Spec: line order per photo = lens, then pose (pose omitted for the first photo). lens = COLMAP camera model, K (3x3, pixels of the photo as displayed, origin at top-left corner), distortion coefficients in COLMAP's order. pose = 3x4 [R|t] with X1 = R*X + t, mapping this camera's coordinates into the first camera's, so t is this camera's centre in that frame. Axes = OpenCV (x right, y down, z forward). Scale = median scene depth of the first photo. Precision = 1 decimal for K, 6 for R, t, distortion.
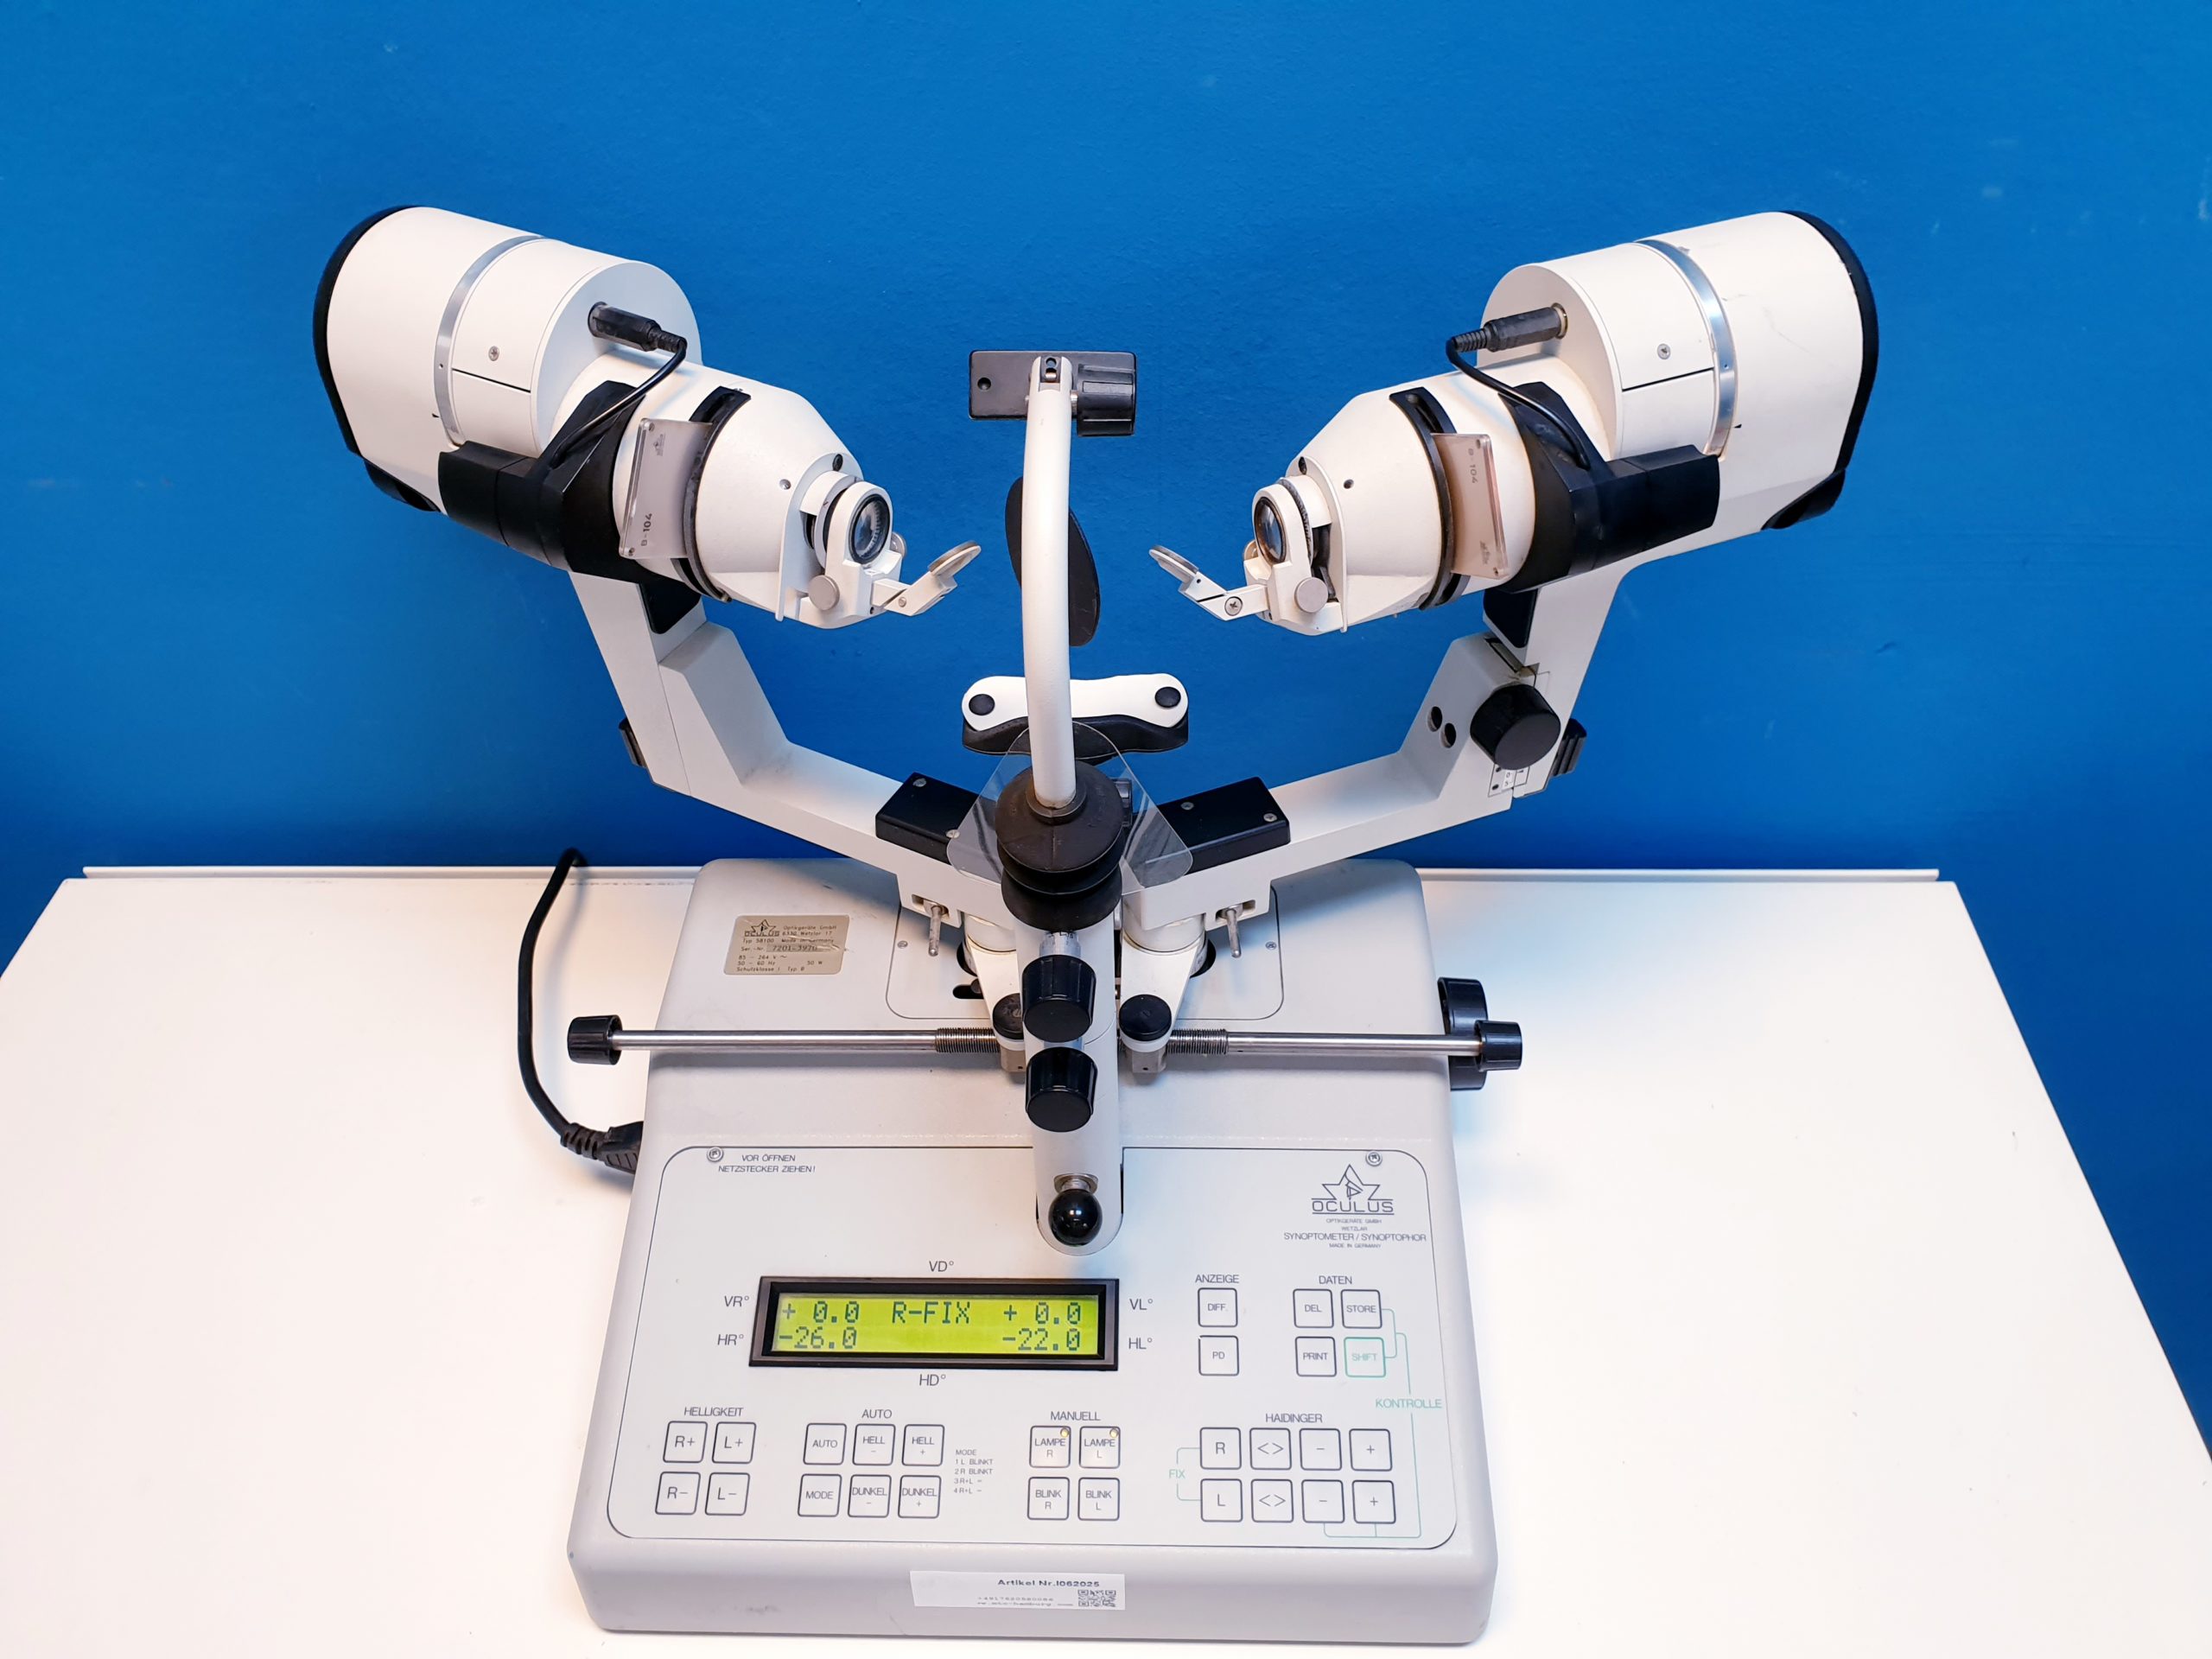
lens RADIAL K [[1758.1, 0, 1114.2], [0, 1758.1, 810.9], [0, 0, 1]] dist [-0.000498, 0.004247]
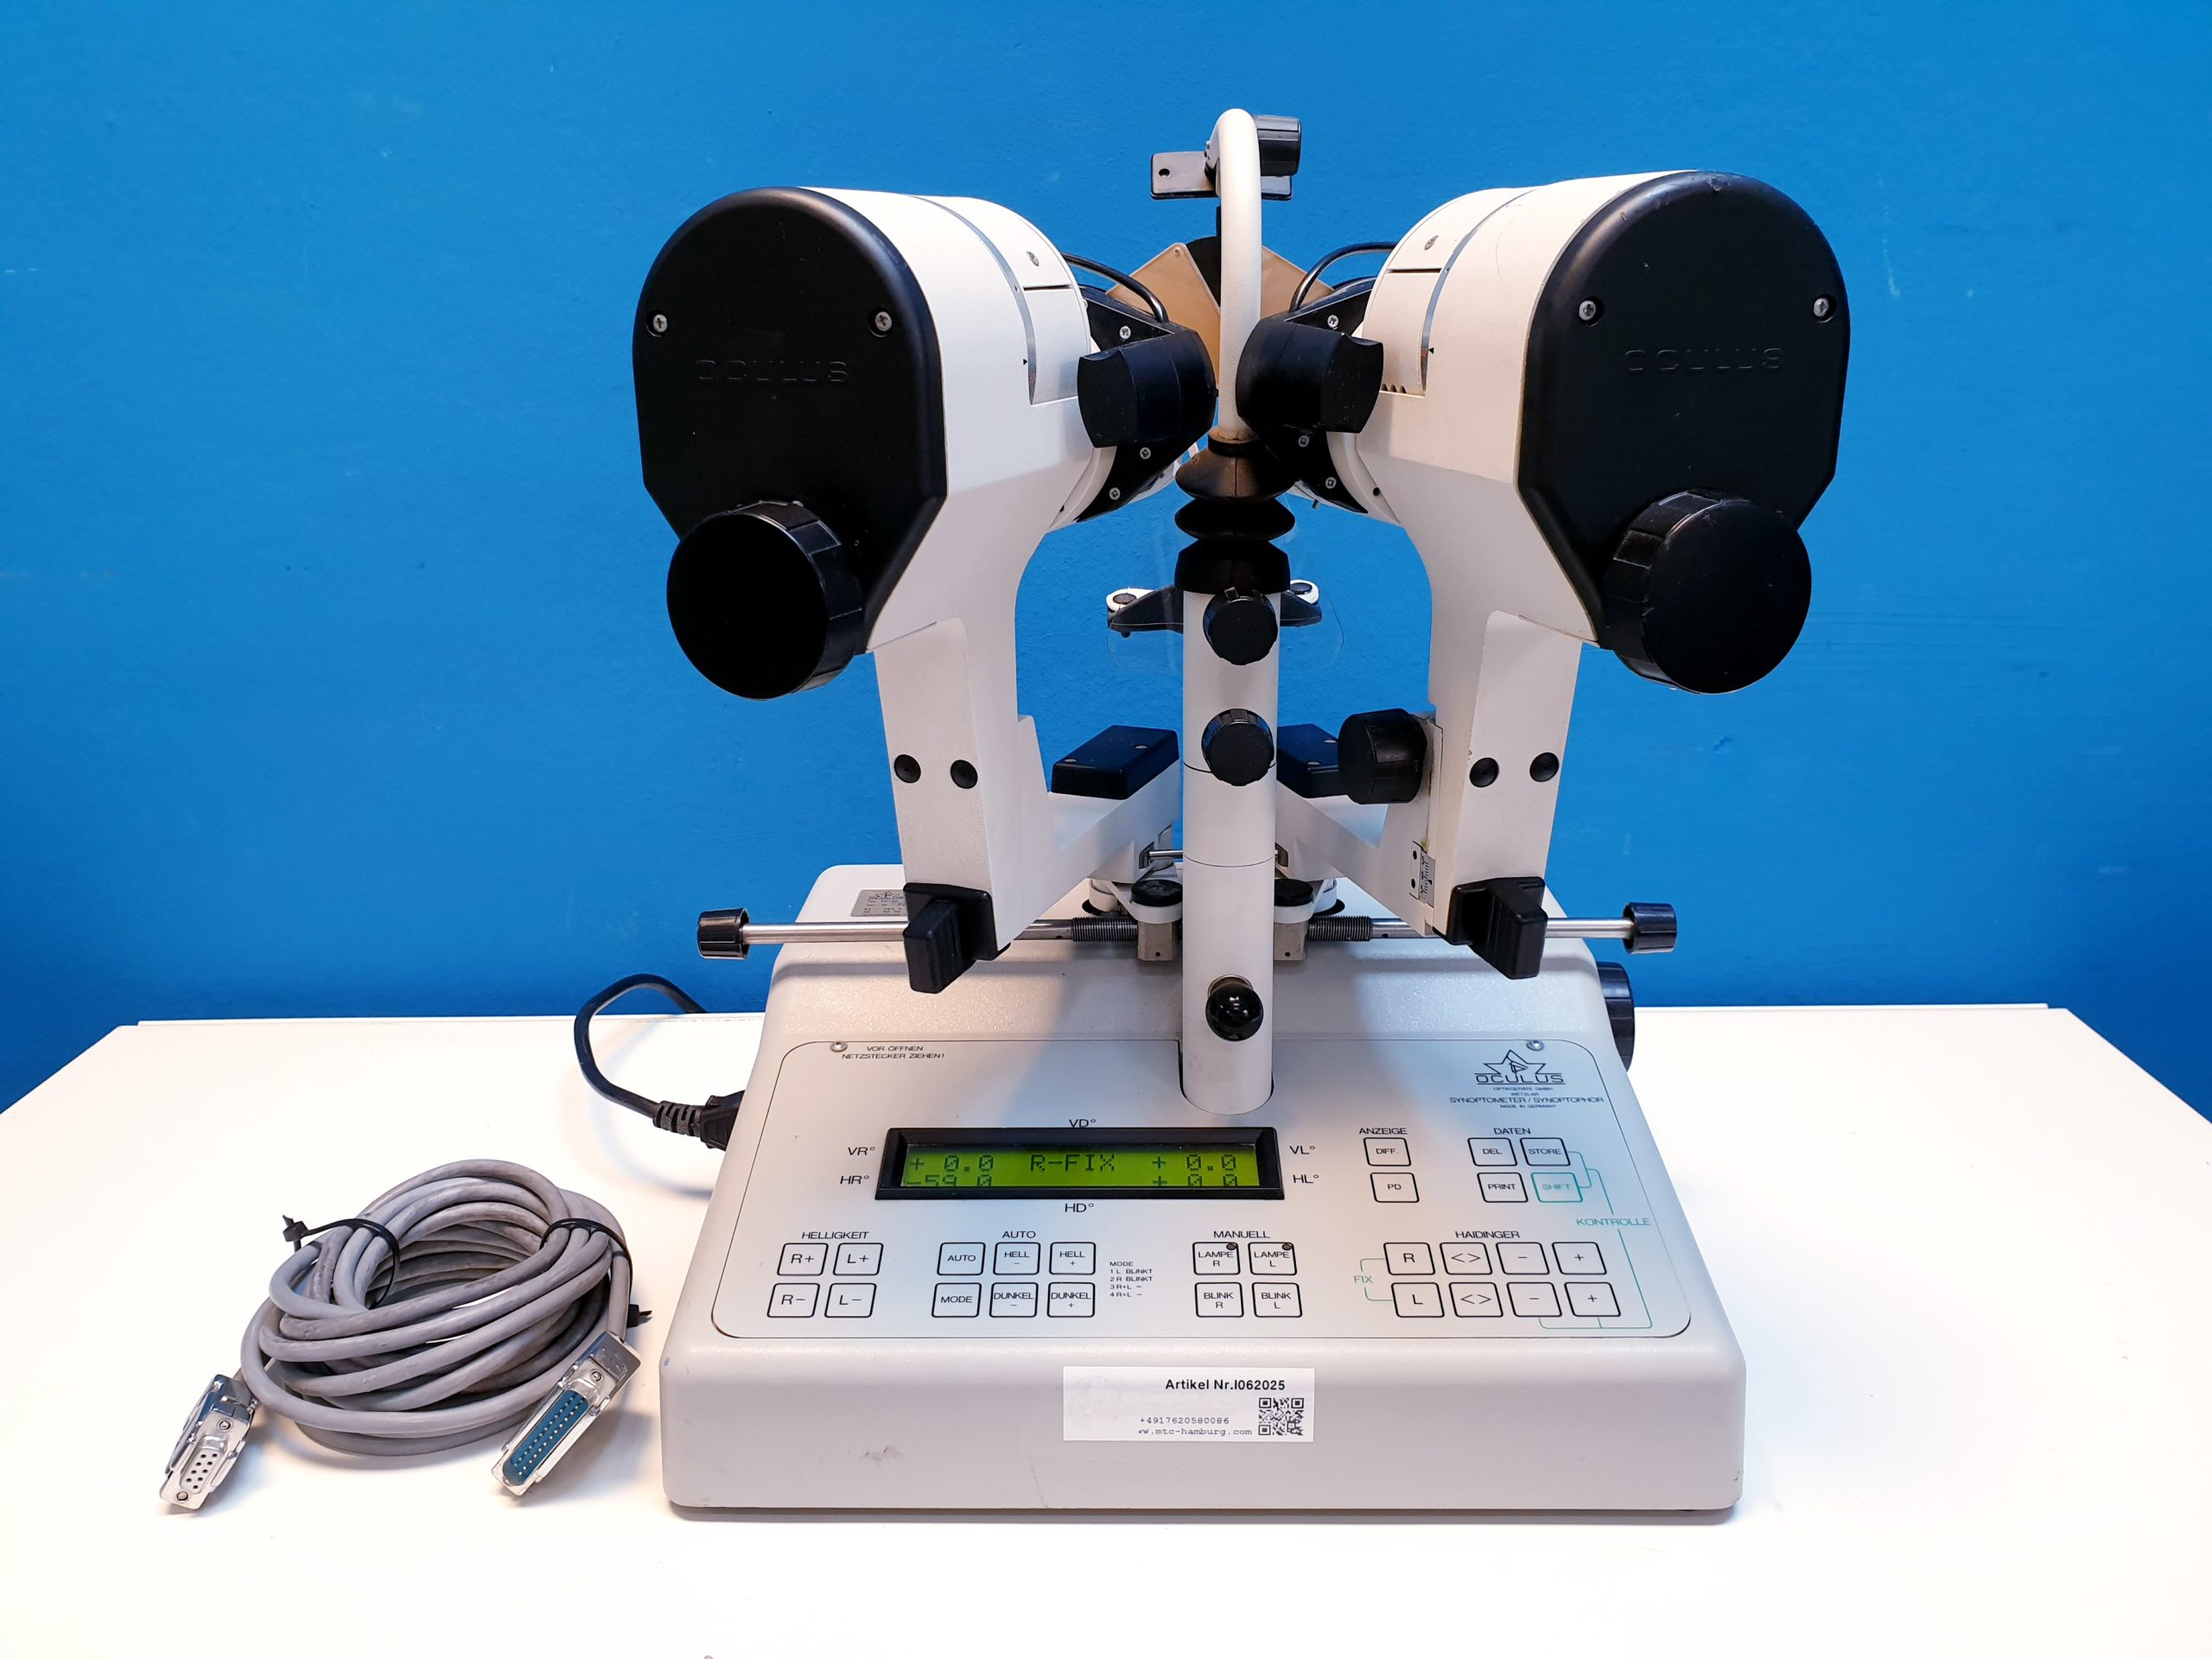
lens RADIAL K [[1758.1, 0, 1092.2], [0, 1758.1, 817.5], [0, 0, 1]] dist [-0.000498, 0.004247]
pose [[0.999989, 0.004218, 0.002222, -0.098175], [-0.002773, 0.893676, -0.448704, 0.540478], [-0.003879, 0.448693, 0.893678, 0.105830]]
